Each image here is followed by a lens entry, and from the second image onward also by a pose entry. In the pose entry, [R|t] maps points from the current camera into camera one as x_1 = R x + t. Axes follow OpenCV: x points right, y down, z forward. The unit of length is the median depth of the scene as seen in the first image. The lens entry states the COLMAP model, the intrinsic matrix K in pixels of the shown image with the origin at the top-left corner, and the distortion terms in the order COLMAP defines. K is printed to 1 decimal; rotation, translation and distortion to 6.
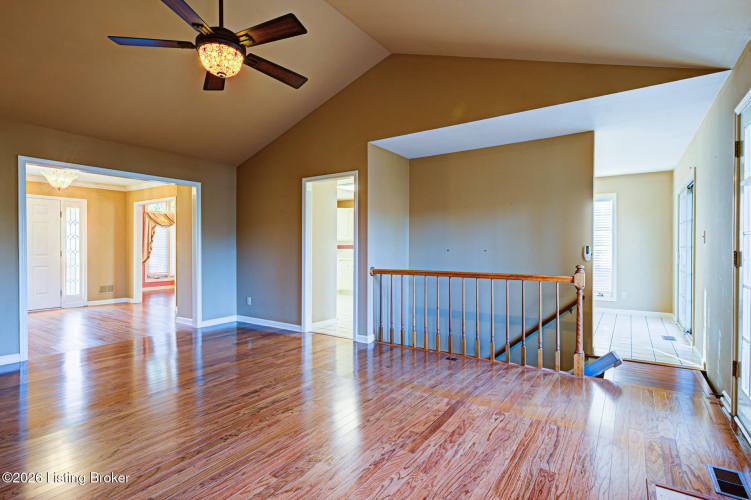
lens RADIAL K [[370.7, 0, 375.5], [0, 370.7, 250.0], [0, 0, 1]] dist [-0.001302, -0.000083]
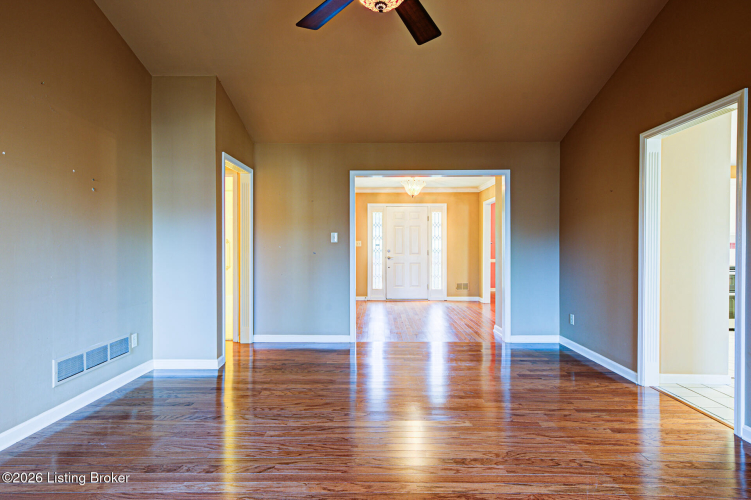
lens RADIAL K [[390.5, 0, 375.5], [0, 390.5, 250.0], [0, 0, 1]] dist [0.014086, 0.000171]
pose [[0.551366, 0.003816, -0.834255, 0.099691], [-0.002835, 0.999992, 0.002701, -0.001617], [0.834259, 0.000876, 0.551372, 0.261059]]
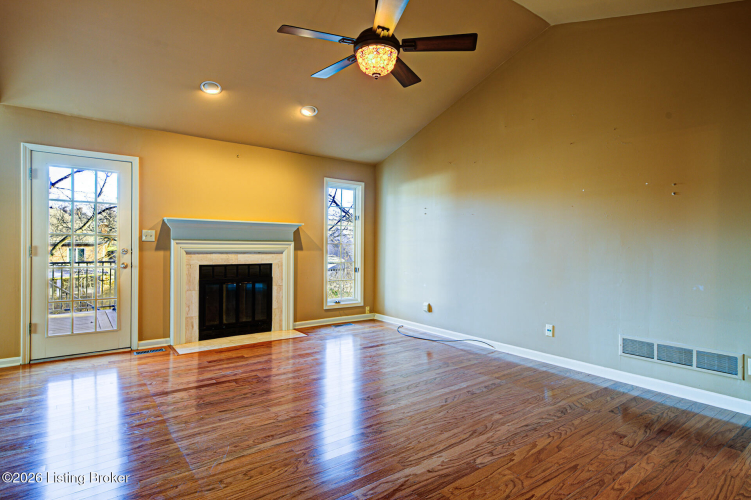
lens RADIAL K [[390.5, 0, 375.5], [0, 390.5, 250.0], [0, 0, 1]] dist [0.014086, 0.000171]
pose [[-0.946973, -0.011938, 0.321091, -0.348976], [-0.008094, 0.999879, 0.013304, -0.005287], [-0.321210, 0.010000, -0.946955, 0.923321]]
